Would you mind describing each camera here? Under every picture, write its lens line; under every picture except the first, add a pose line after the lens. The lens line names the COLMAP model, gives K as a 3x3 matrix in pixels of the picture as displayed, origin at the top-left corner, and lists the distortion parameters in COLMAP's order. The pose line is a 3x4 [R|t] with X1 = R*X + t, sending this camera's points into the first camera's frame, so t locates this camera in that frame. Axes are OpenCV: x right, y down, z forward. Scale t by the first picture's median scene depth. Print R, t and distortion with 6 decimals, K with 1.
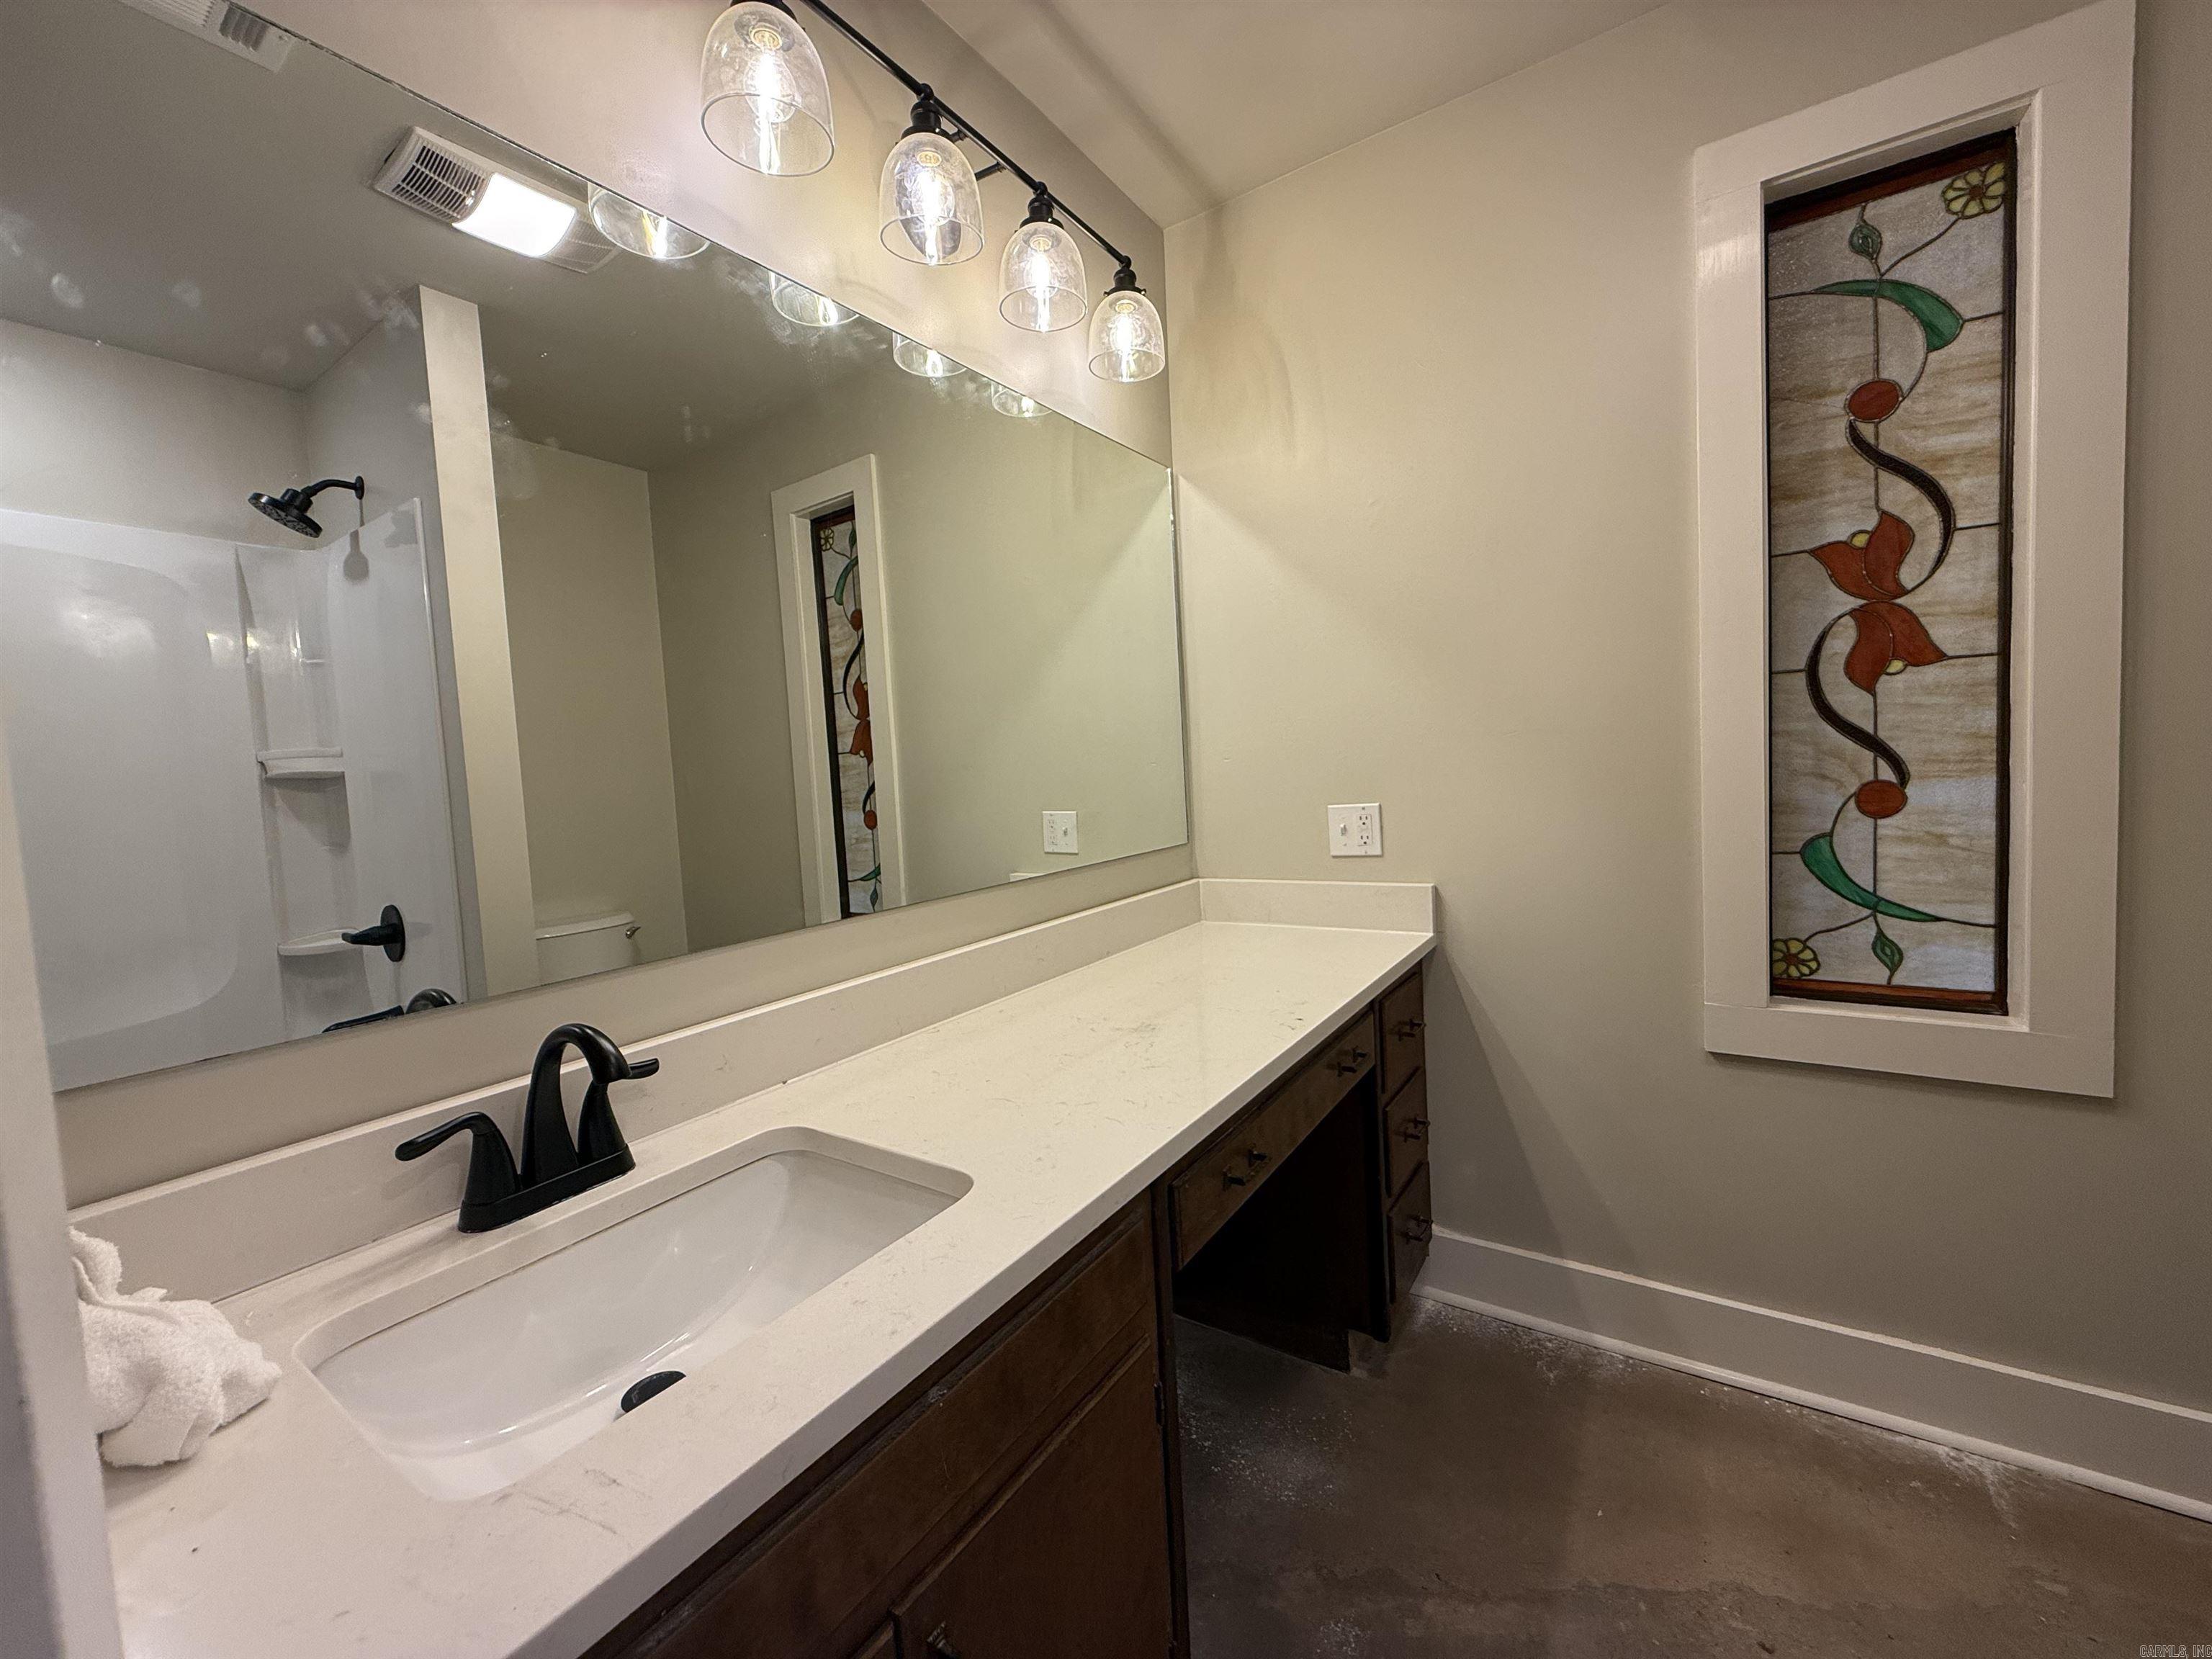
lens RADIAL K [[883.7, 0, 1106.5], [0, 883.7, 820.8], [0, 0, 1]] dist [0.000670, -0.000220]
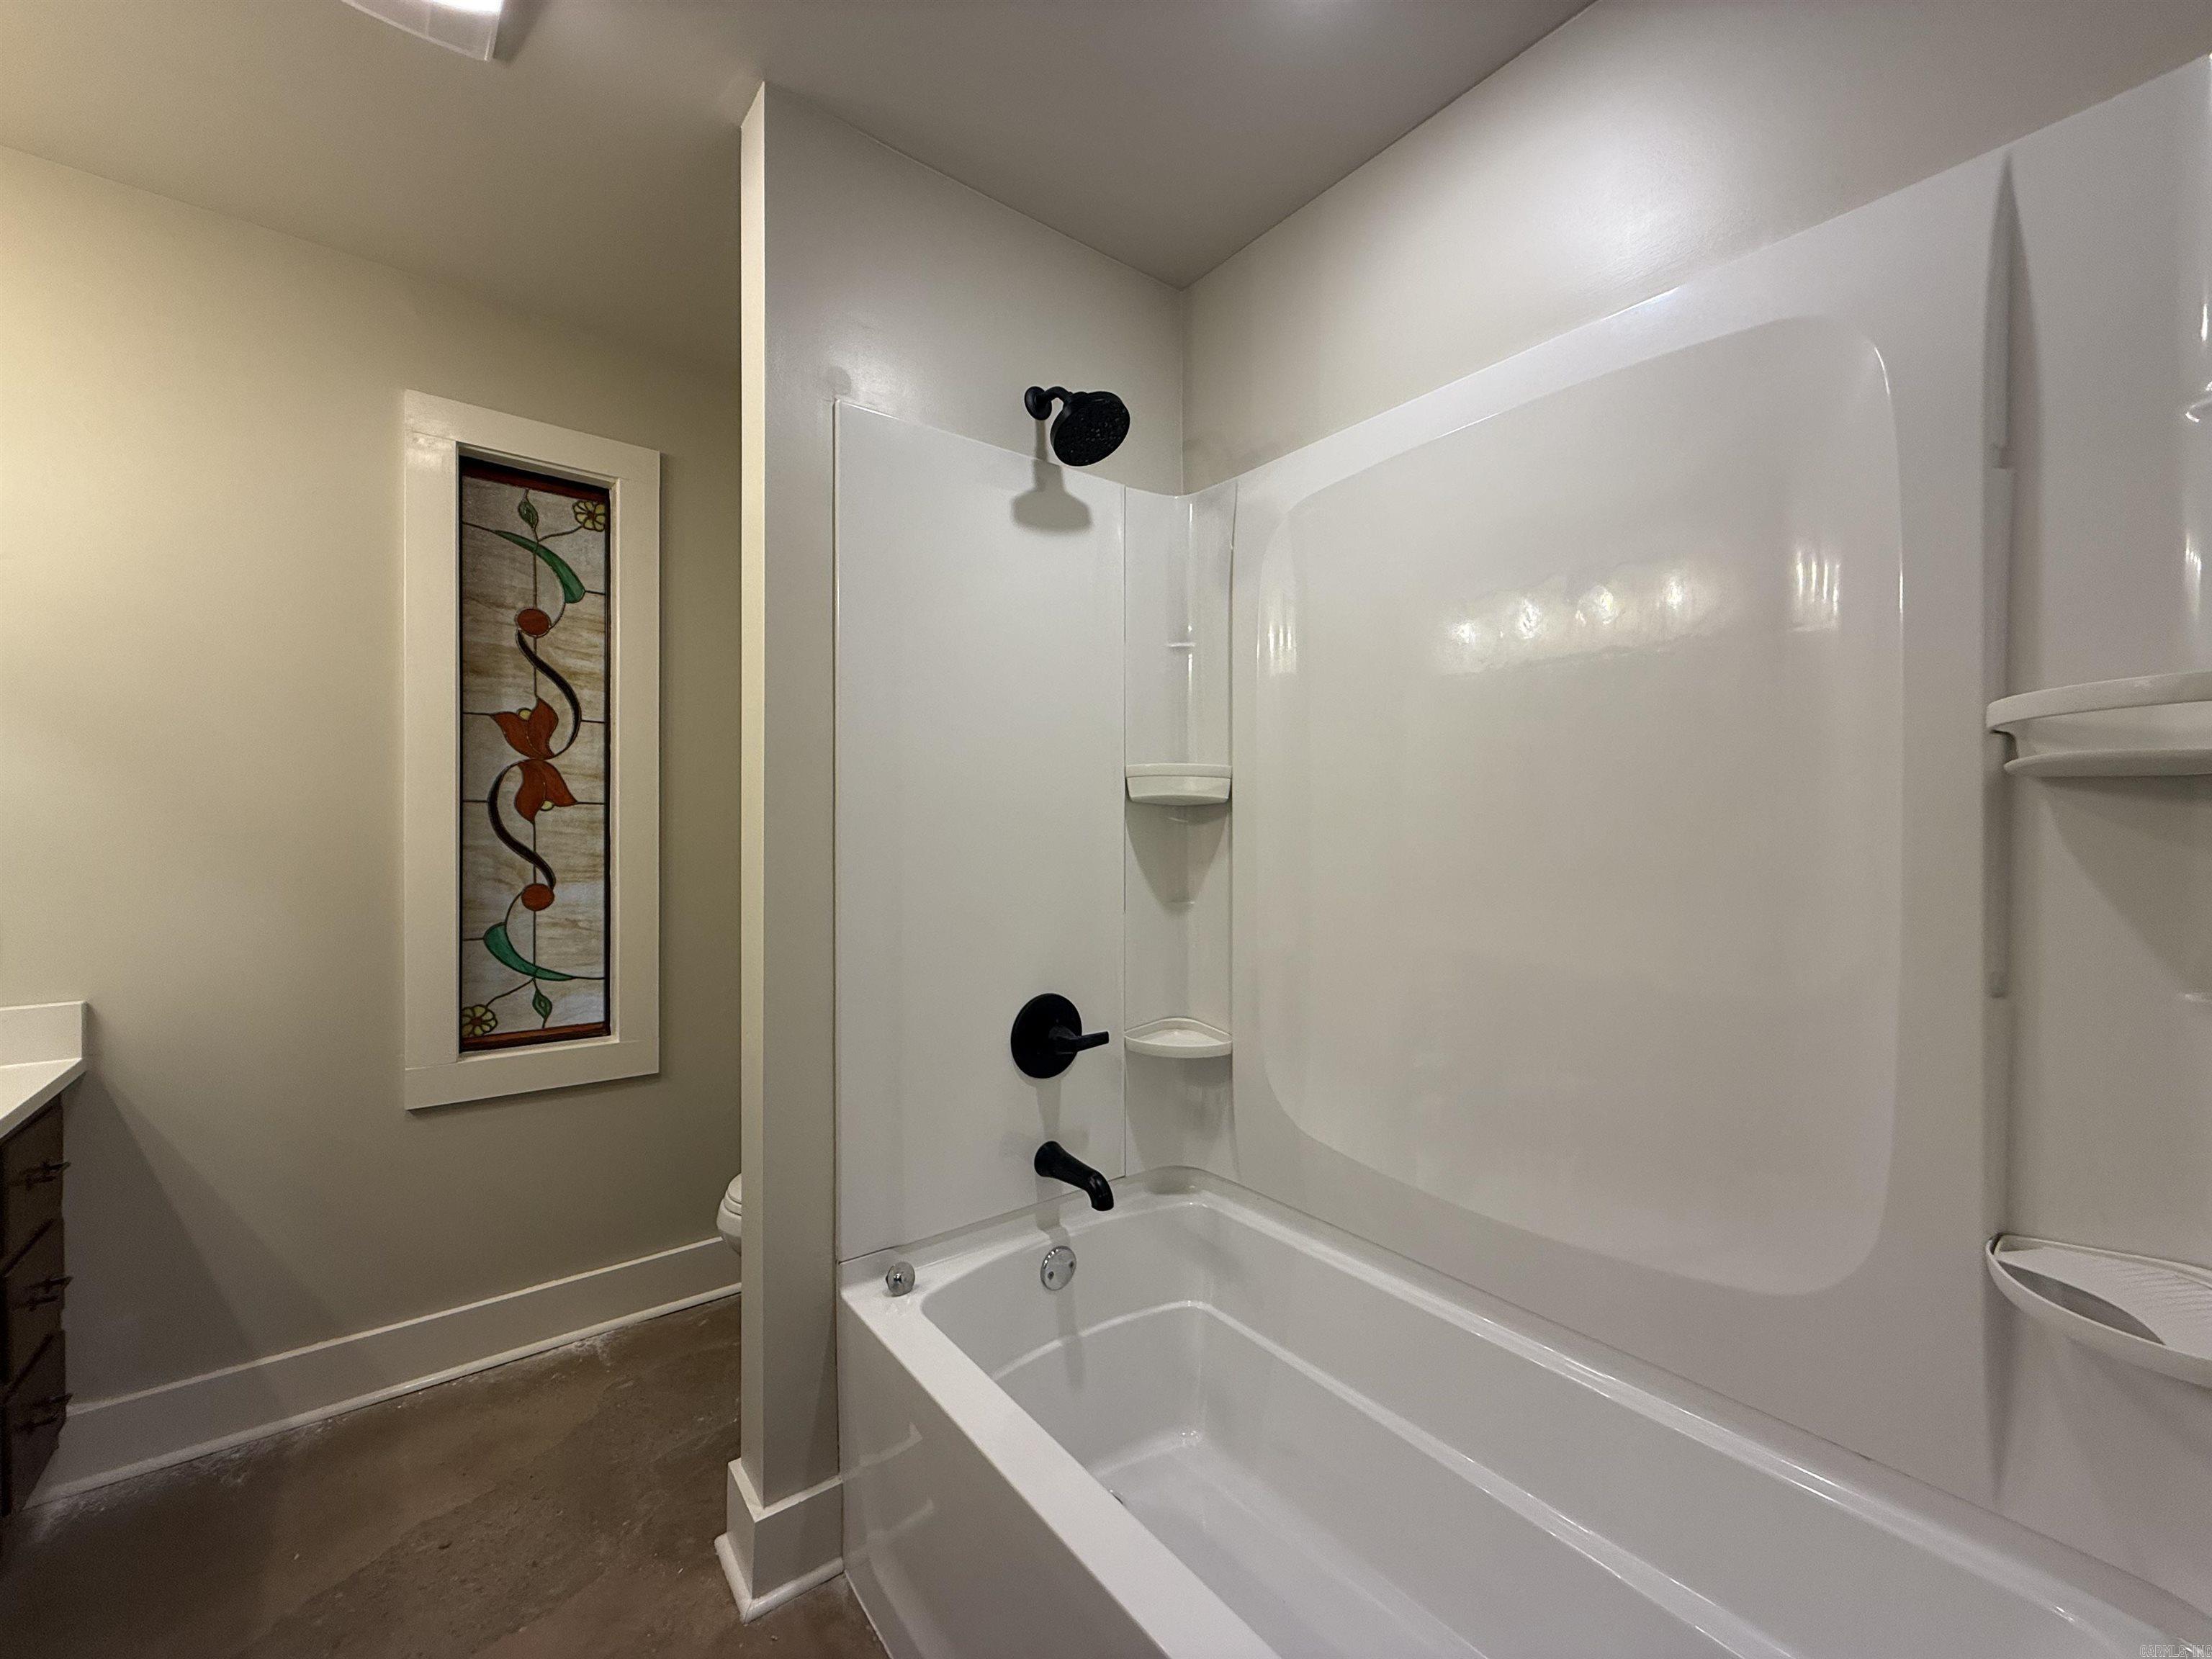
lens RADIAL K [[883.7, 0, 1090.5], [0, 883.7, 836.4], [0, 0, 1]] dist [0.000670, -0.000220]
pose [[0.325657, 0.052415, 0.944034, -0.185747], [0.040245, 0.996789, -0.069227, 0.012740], [-0.944631, 0.060536, 0.322502, -0.310688]]
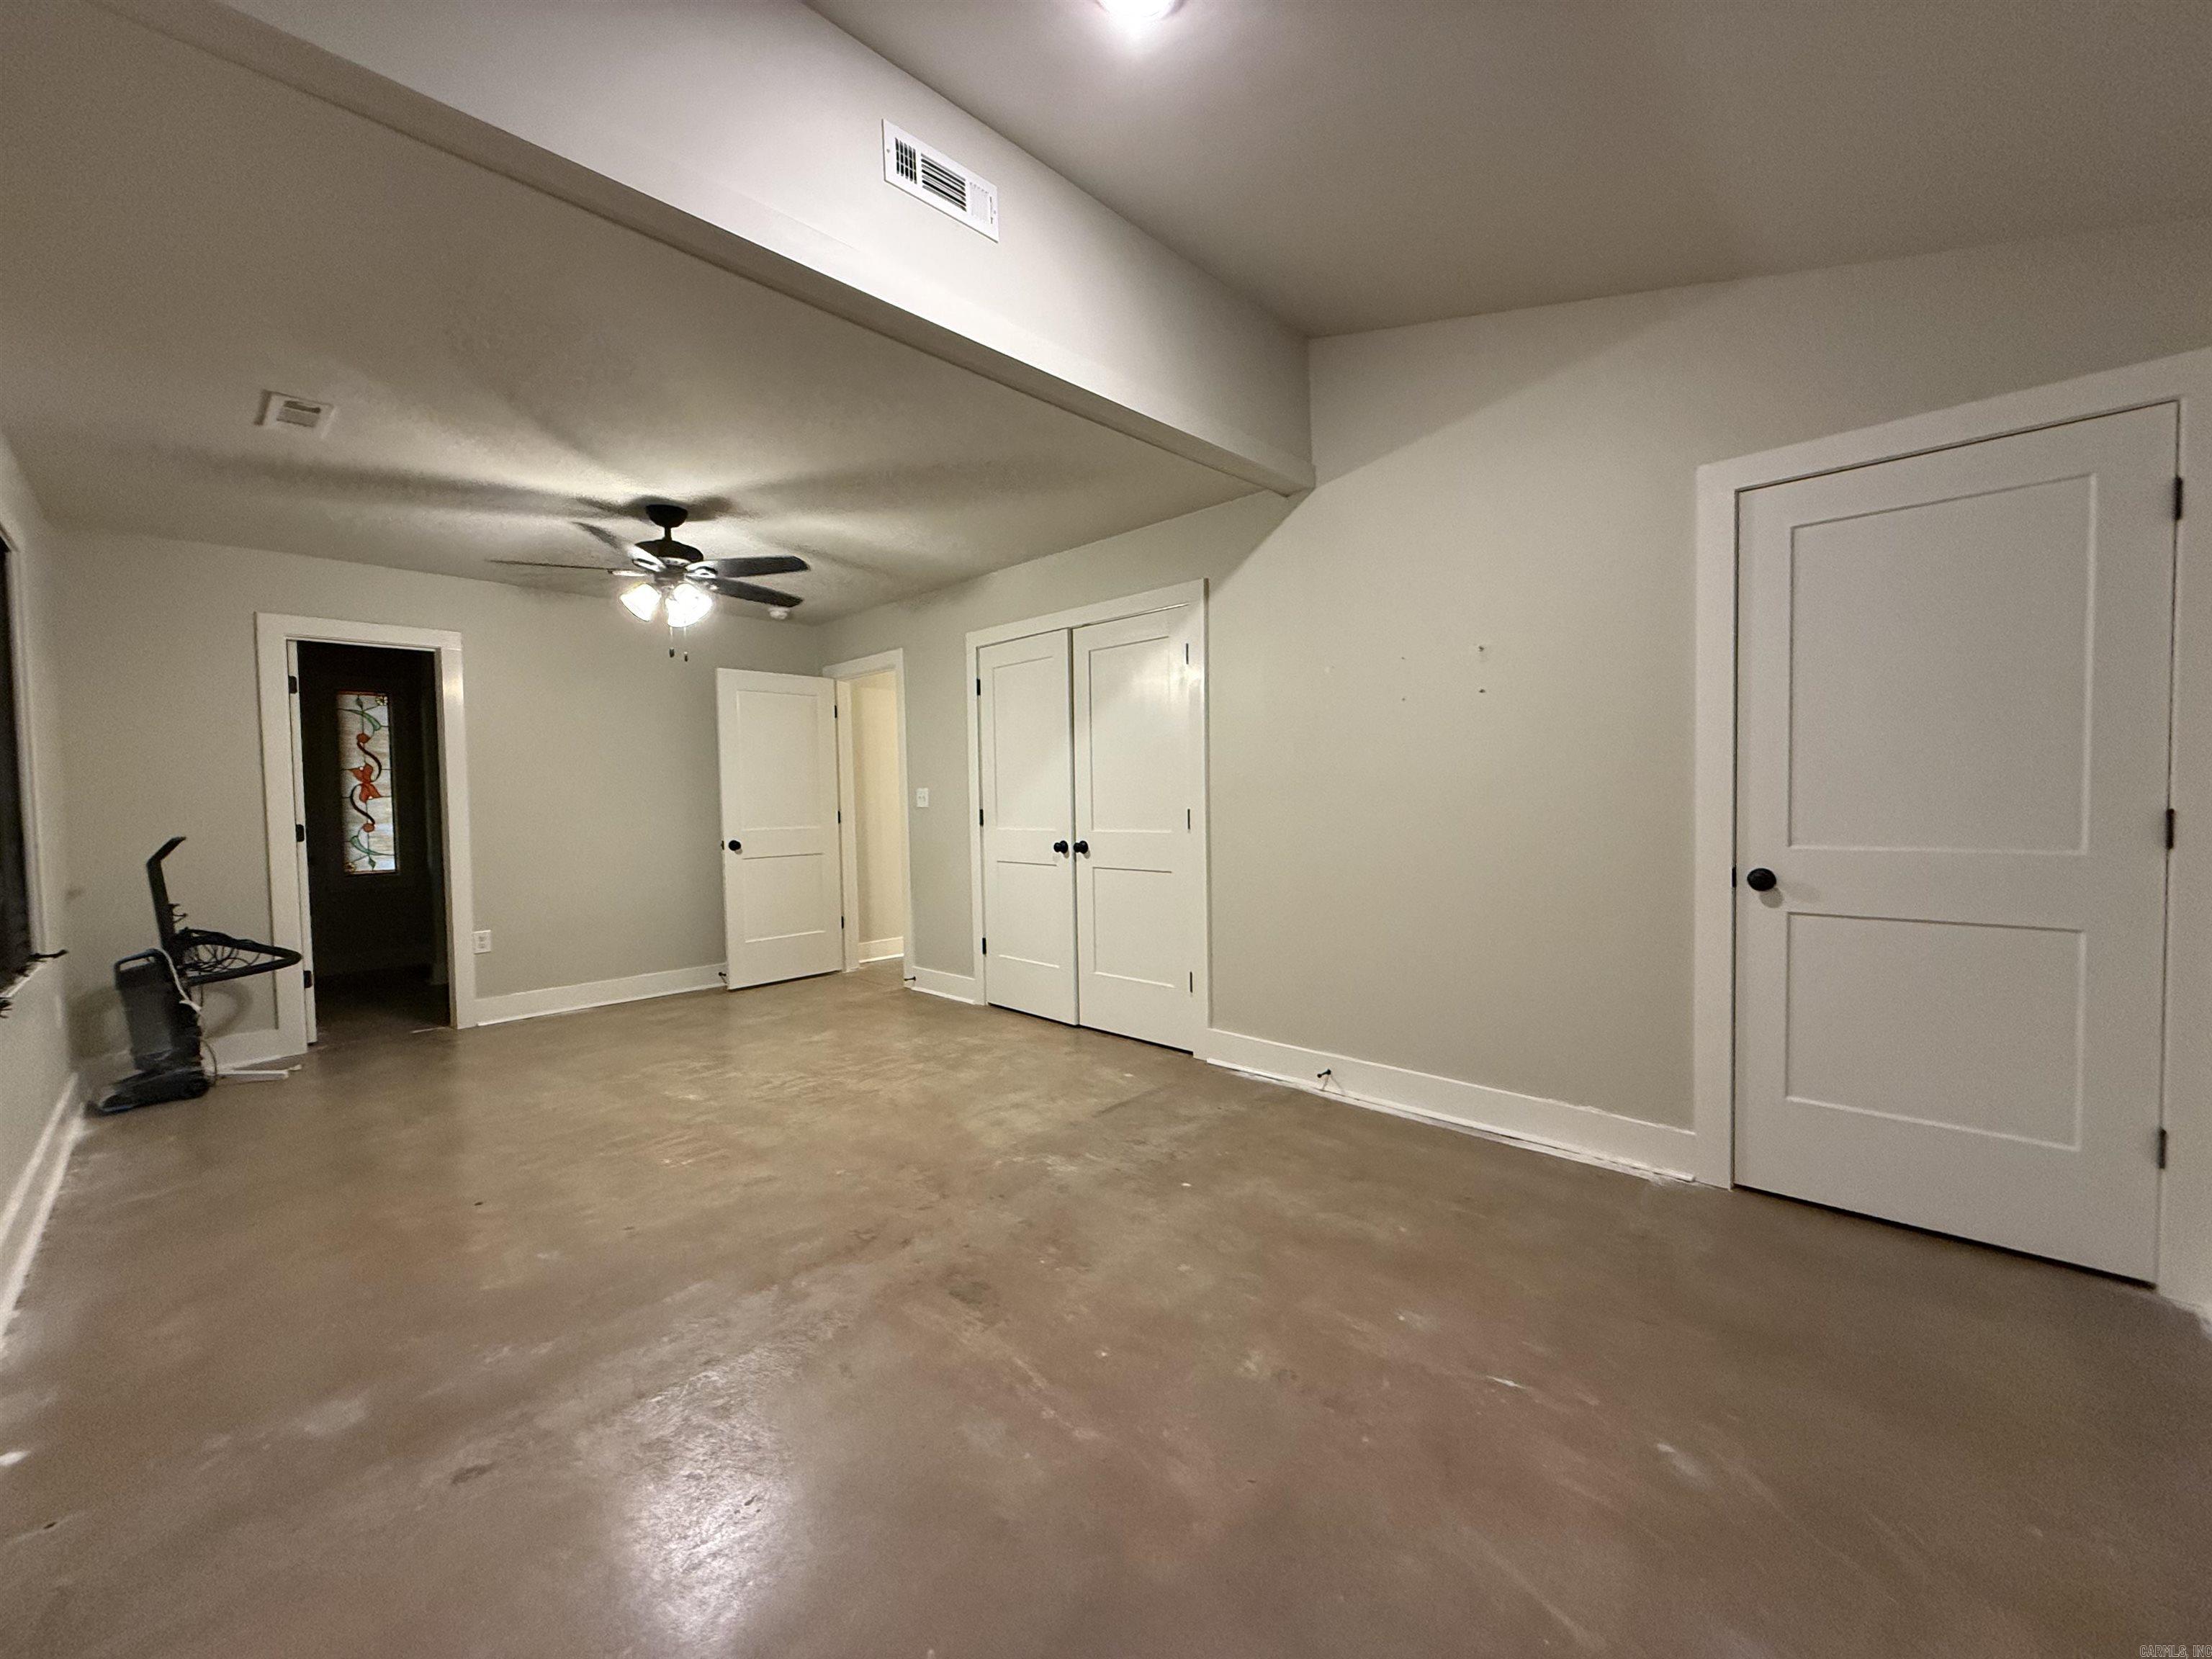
lens RADIAL K [[883.7, 0, 1109.2], [0, 883.7, 828.8], [0, 0, 1]] dist [0.000670, -0.000220]
pose [[0.164263, 0.011822, 0.986346, -2.902168], [0.068870, 0.997351, -0.023423, 0.342992], [-0.984009, 0.071777, 0.163014, -3.392863]]
